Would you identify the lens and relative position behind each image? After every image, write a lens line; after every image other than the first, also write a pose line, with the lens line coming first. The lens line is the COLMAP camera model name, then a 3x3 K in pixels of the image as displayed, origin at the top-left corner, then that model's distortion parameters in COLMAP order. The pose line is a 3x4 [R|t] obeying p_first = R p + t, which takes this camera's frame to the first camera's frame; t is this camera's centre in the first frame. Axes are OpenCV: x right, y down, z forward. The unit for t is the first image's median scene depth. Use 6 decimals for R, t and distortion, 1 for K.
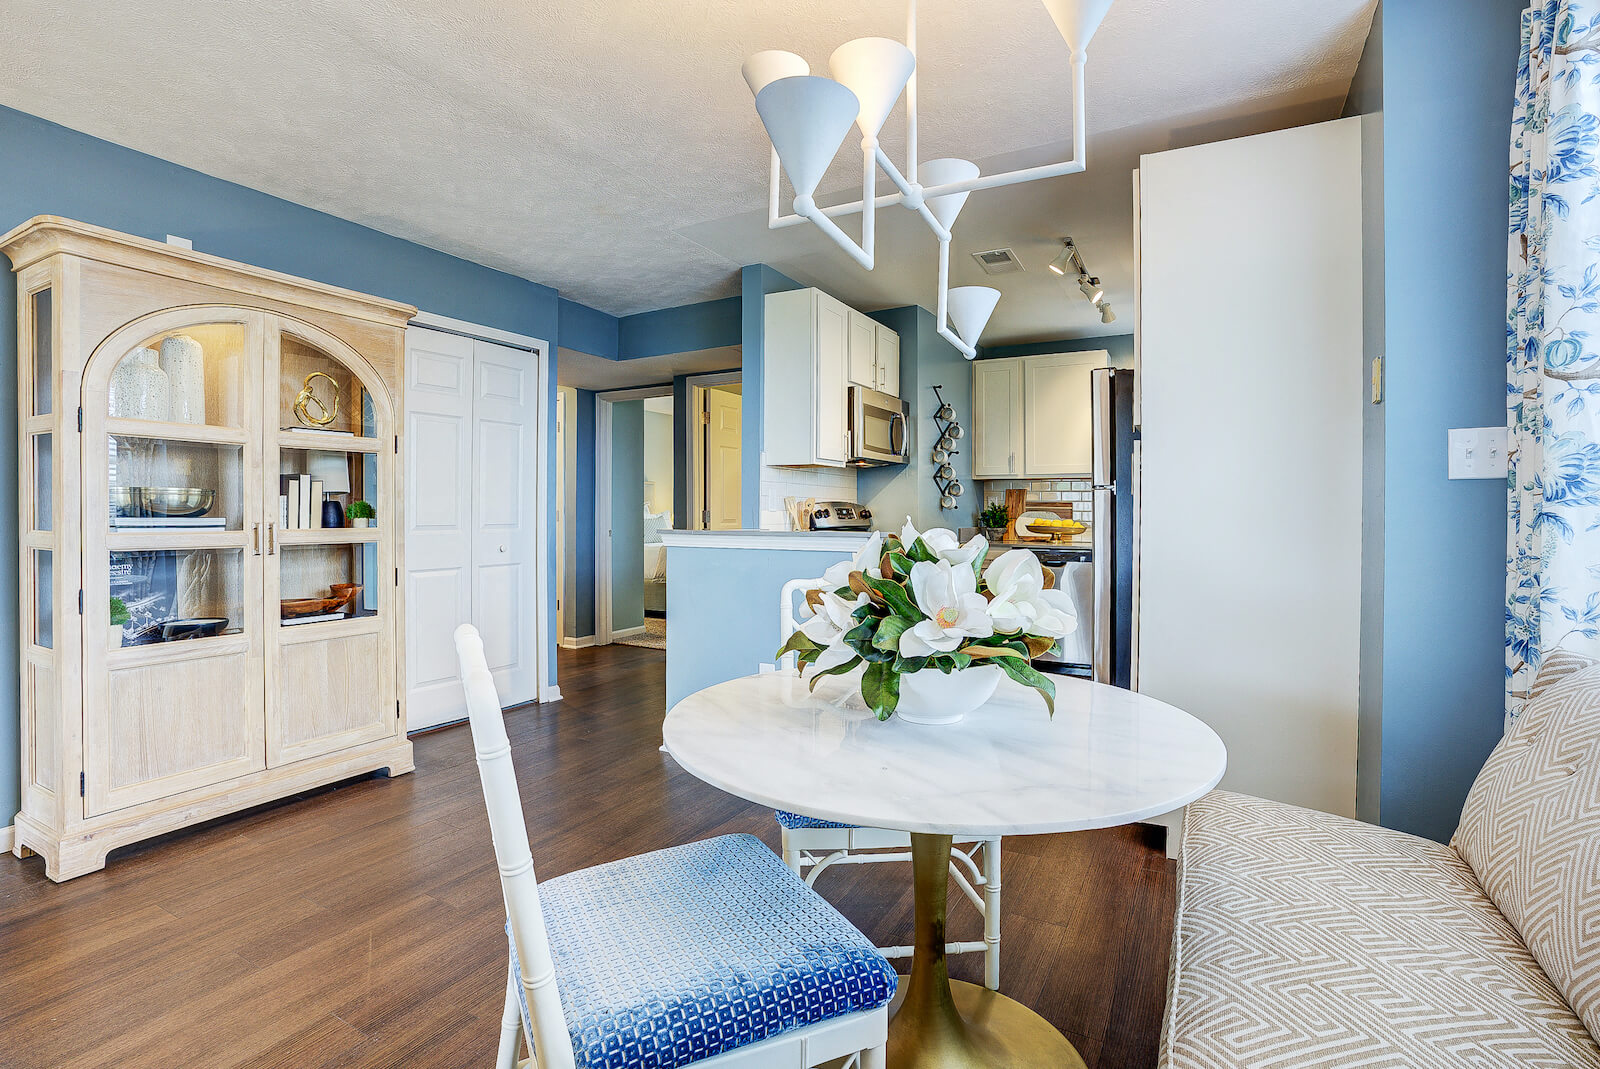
lens RADIAL K [[721.4, 0, 800.0], [0, 721.4, 534.5], [0, 0, 1]] dist [-0.071291, 0.025482]
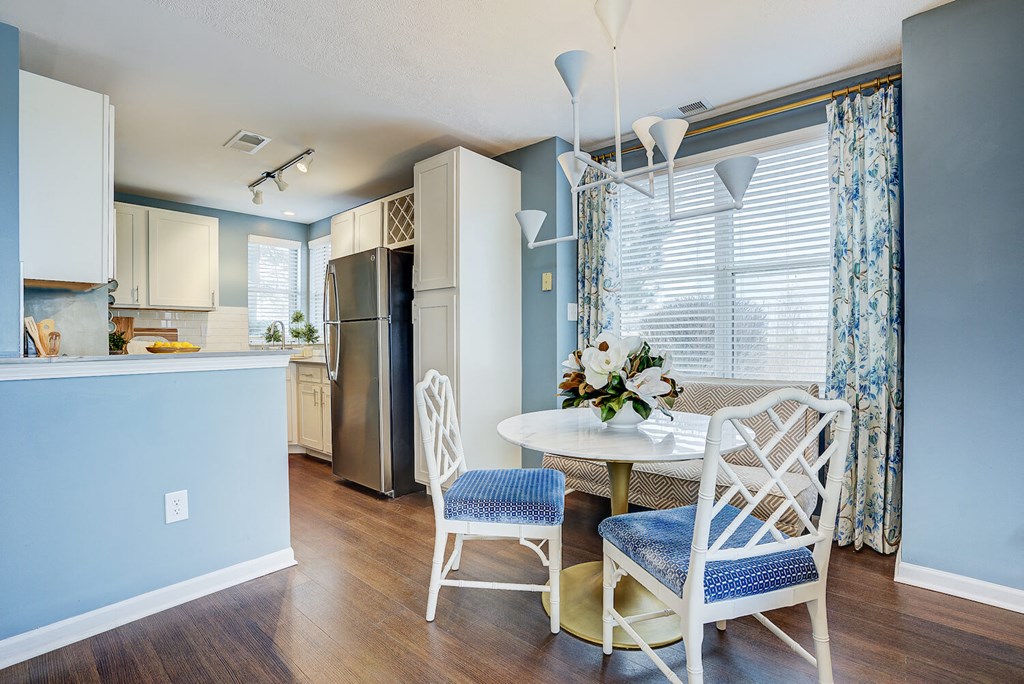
lens RADIAL K [[461.7, 0, 512.0], [0, 461.7, 342.0], [0, 0, 1]] dist [-0.071291, 0.025482]
pose [[0.205886, -0.014584, 0.978467, -0.671508], [0.036809, 0.999297, 0.007149, -0.011740], [-0.977883, 0.034545, 0.206278, 0.606702]]
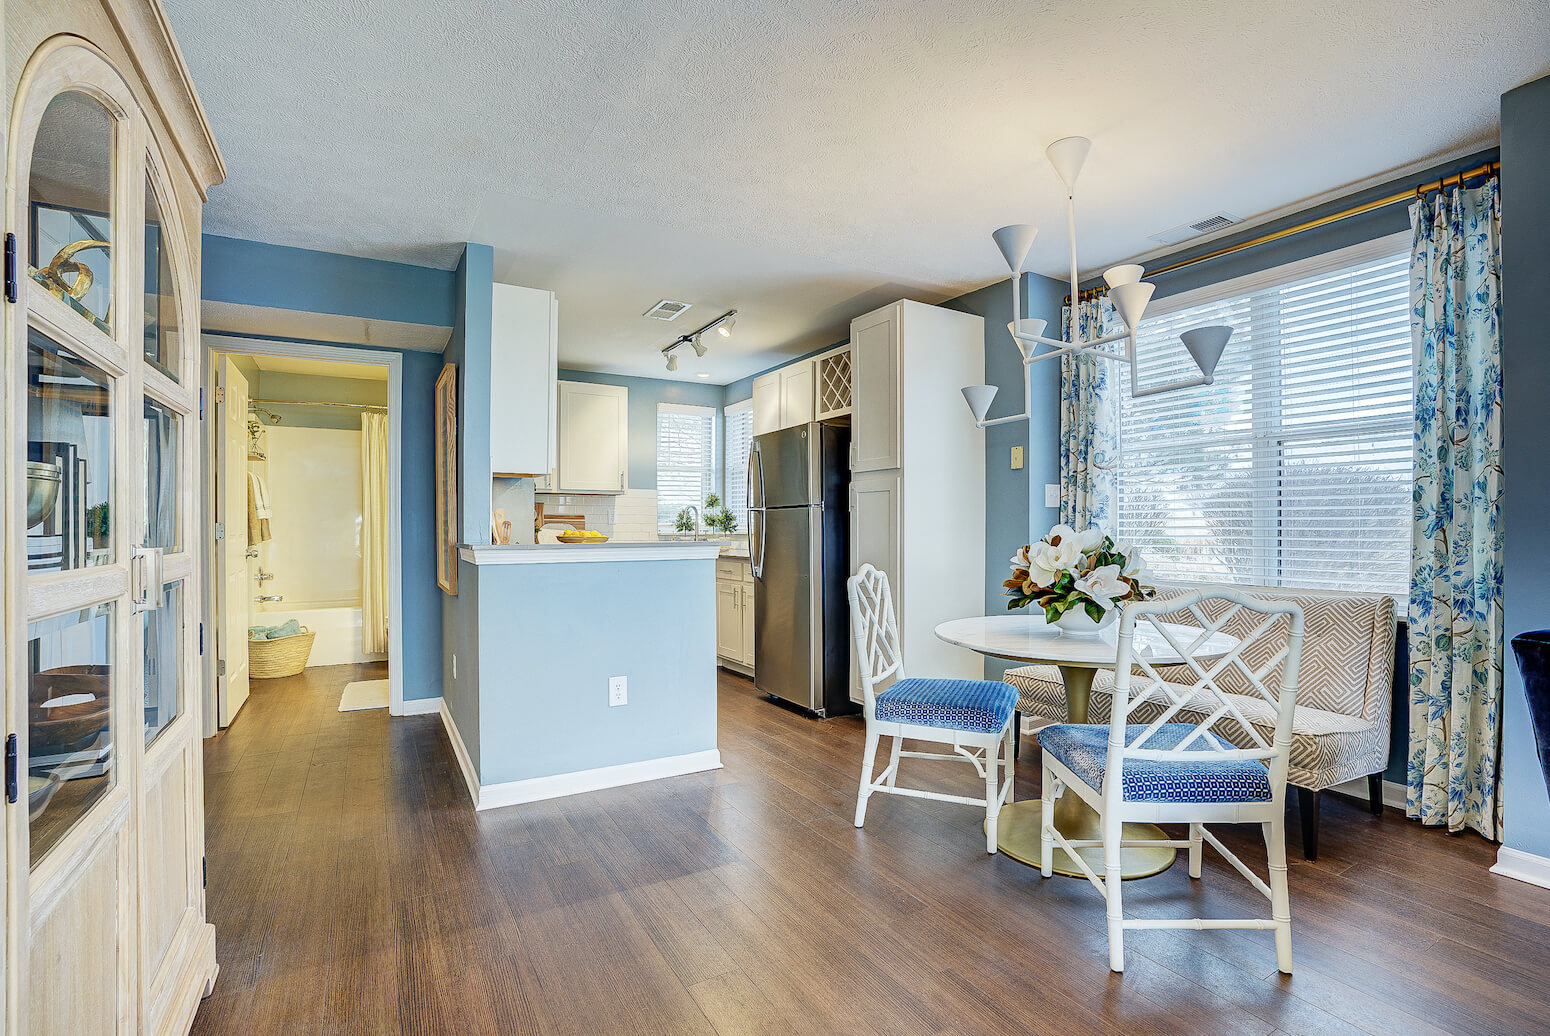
lens RADIAL K [[698.8, 0, 775.0], [0, 698.8, 518.0], [0, 0, 1]] dist [-0.071291, 0.025482]
pose [[0.510860, 0.004556, 0.859652, -0.977693], [0.029852, 0.999289, -0.023037, -0.016142], [-0.859146, 0.037431, 0.510361, 0.451070]]
